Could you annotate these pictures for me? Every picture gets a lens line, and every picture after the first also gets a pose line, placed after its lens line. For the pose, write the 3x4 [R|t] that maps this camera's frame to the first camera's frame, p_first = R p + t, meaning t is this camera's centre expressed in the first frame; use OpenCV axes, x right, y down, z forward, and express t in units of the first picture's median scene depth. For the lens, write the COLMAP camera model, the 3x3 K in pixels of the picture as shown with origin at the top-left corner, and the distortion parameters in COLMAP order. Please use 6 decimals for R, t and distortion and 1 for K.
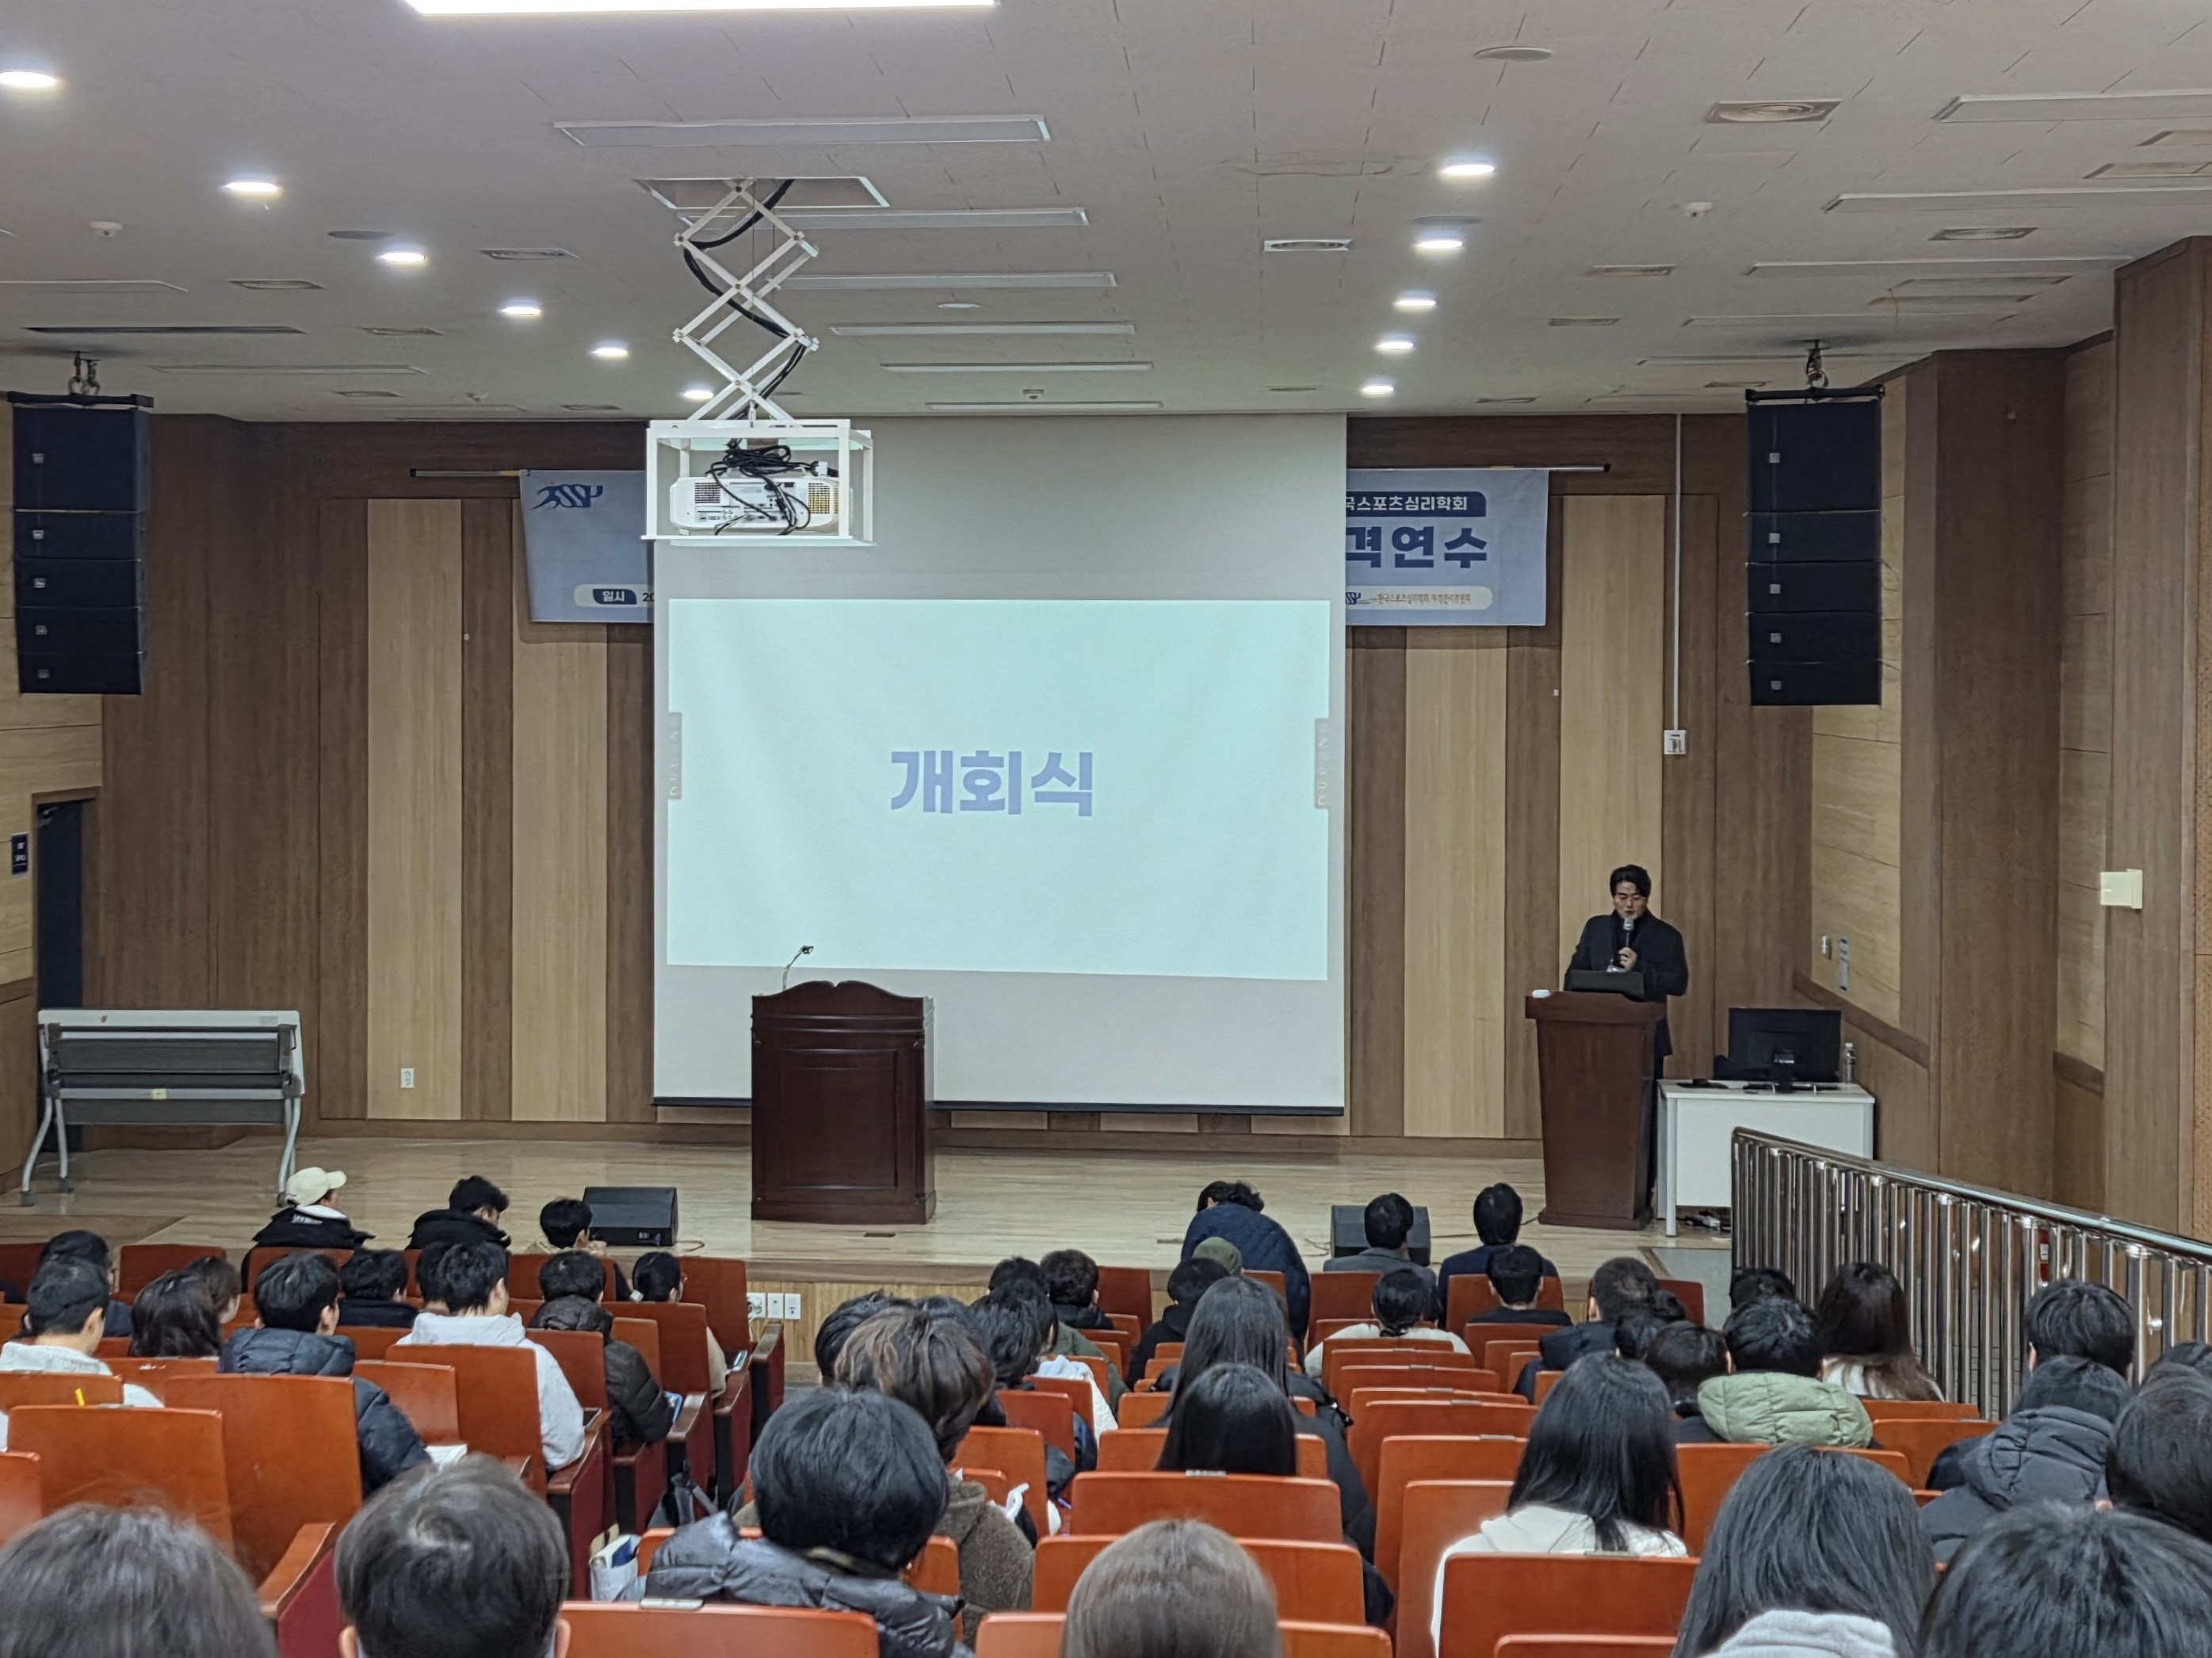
lens RADIAL K [[3399.6, 0, 924.2], [0, 3399.6, 728.1], [0, 0, 1]] dist [0.105735, 0.000000]
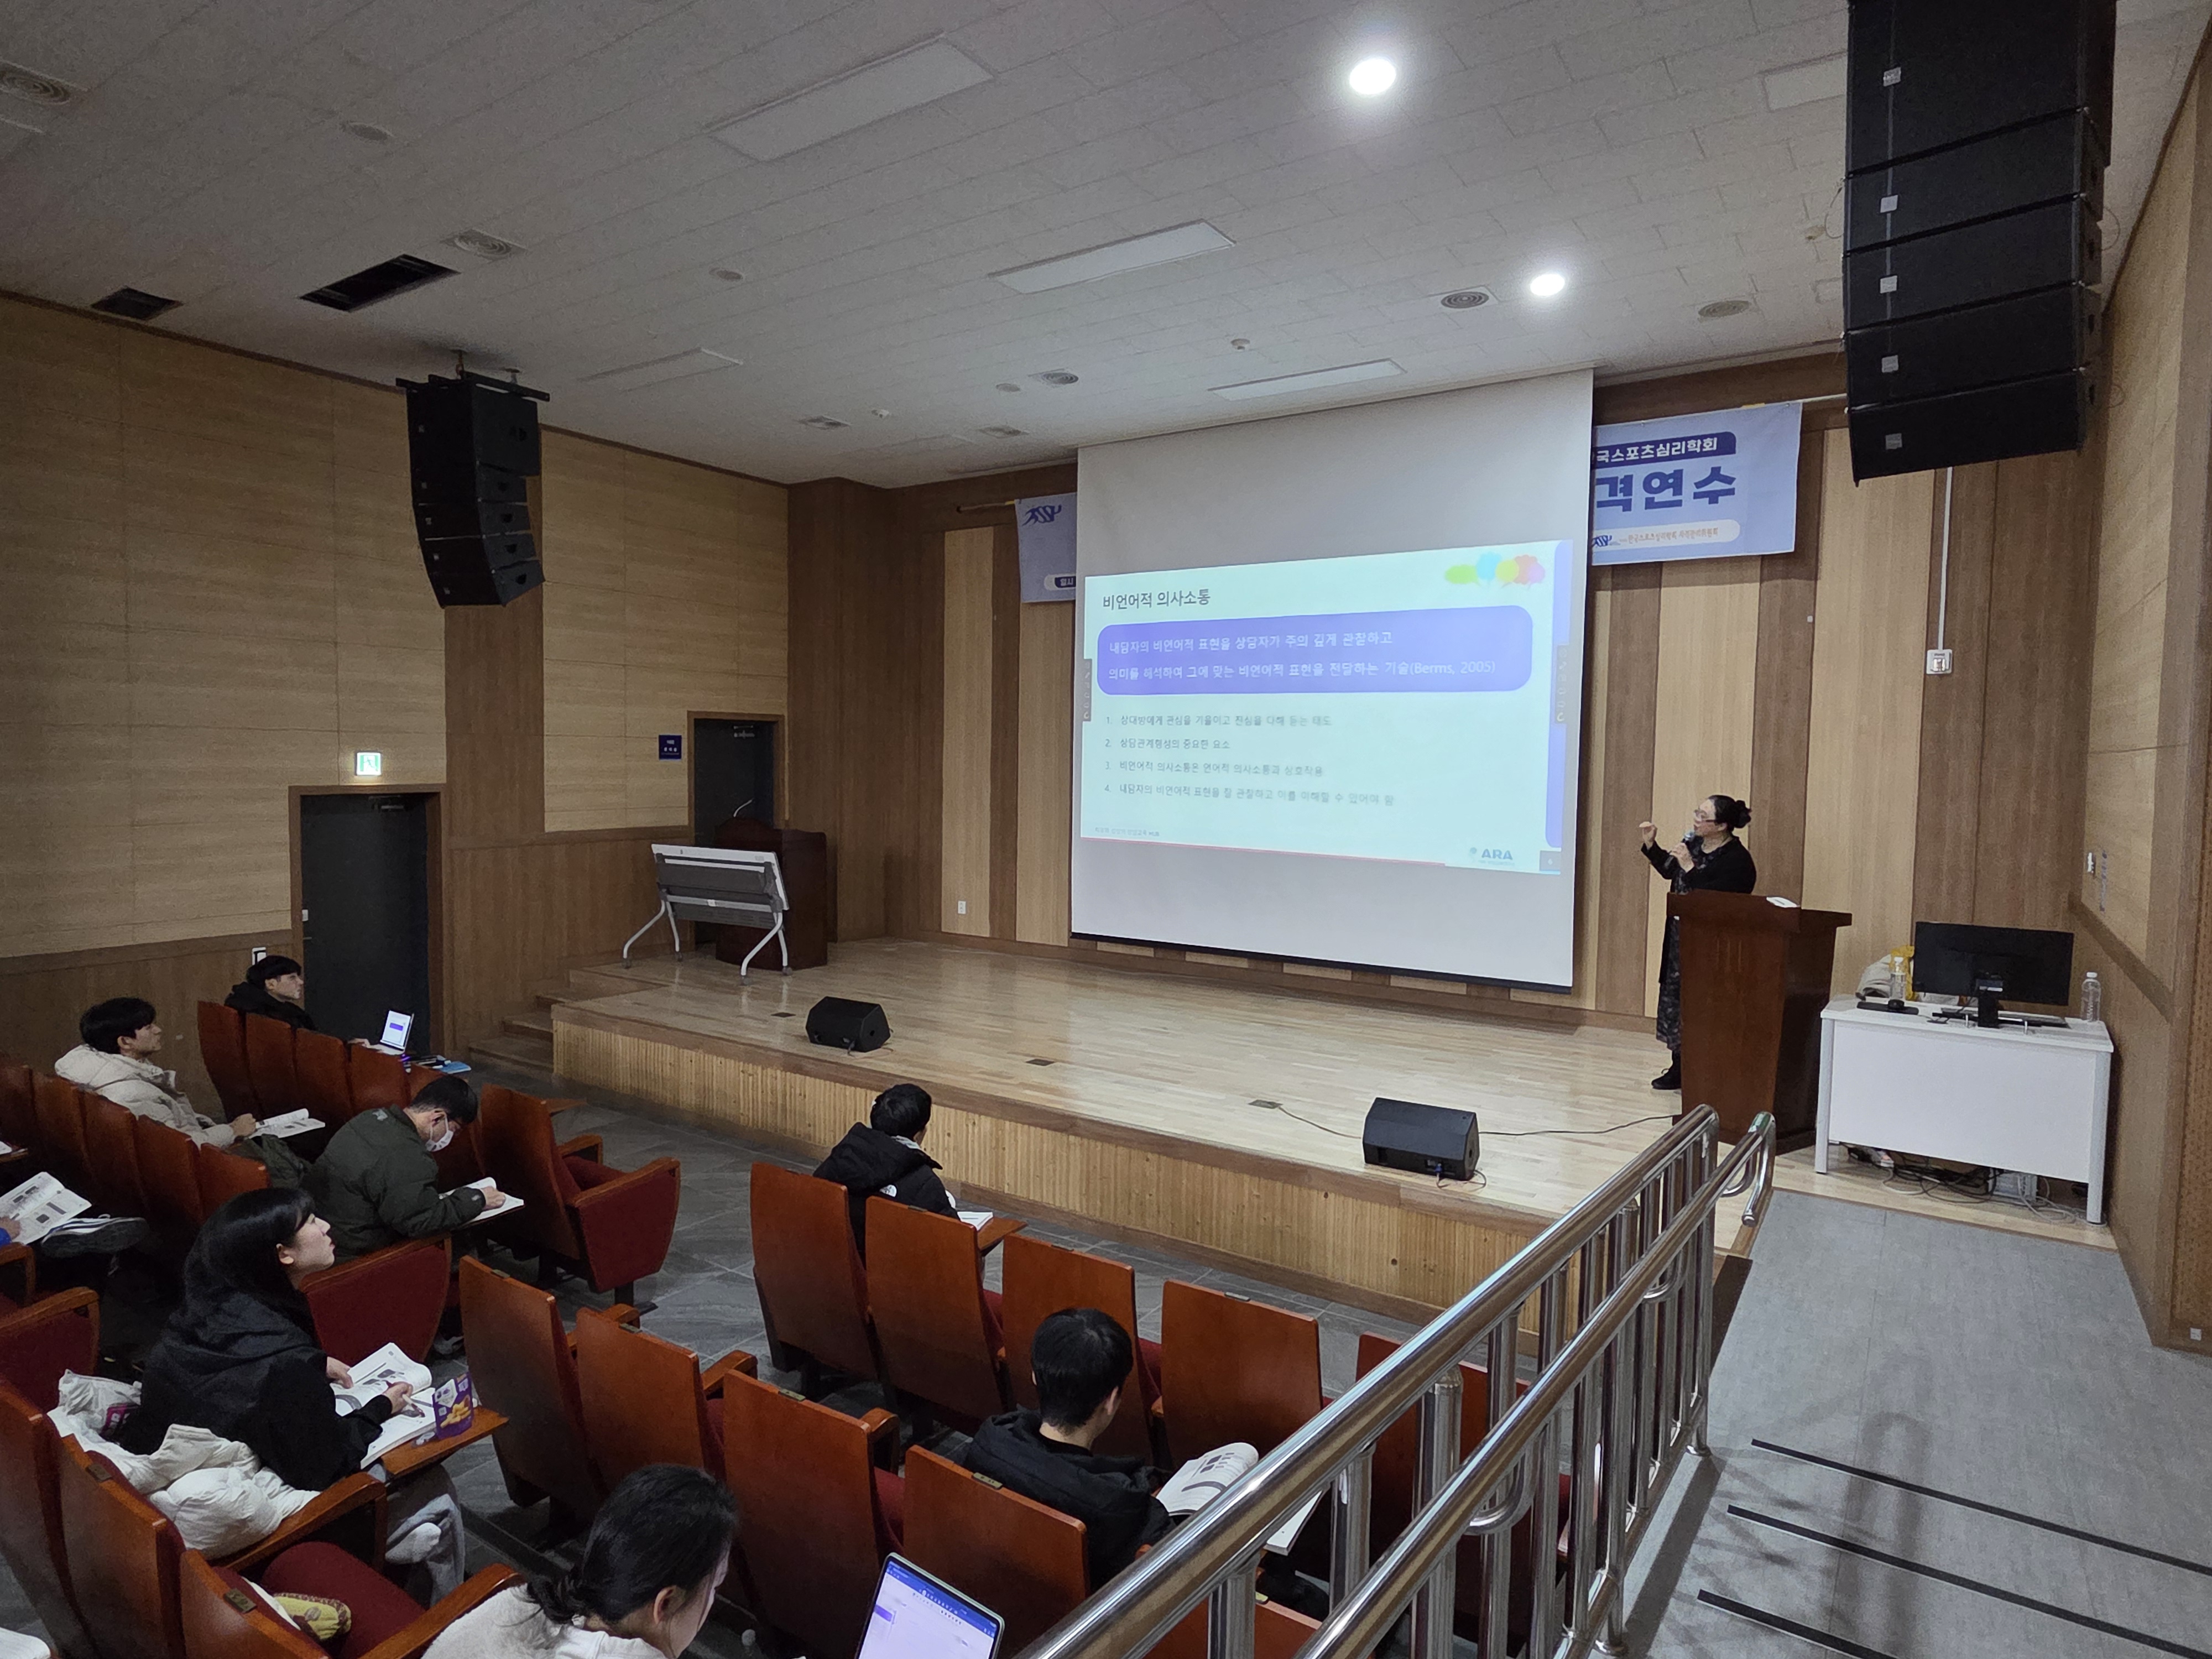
lens RADIAL K [[1267.3, 0, 1093.5], [0, 1267.3, 816.8], [0, 0, 1]] dist [0.012748, -0.002813]
pose [[0.879497, 0.034141, -0.474678, 0.180764], [-0.021902, 0.999270, 0.031291, 0.044309], [0.475400, -0.017124, 0.879603, 0.547845]]
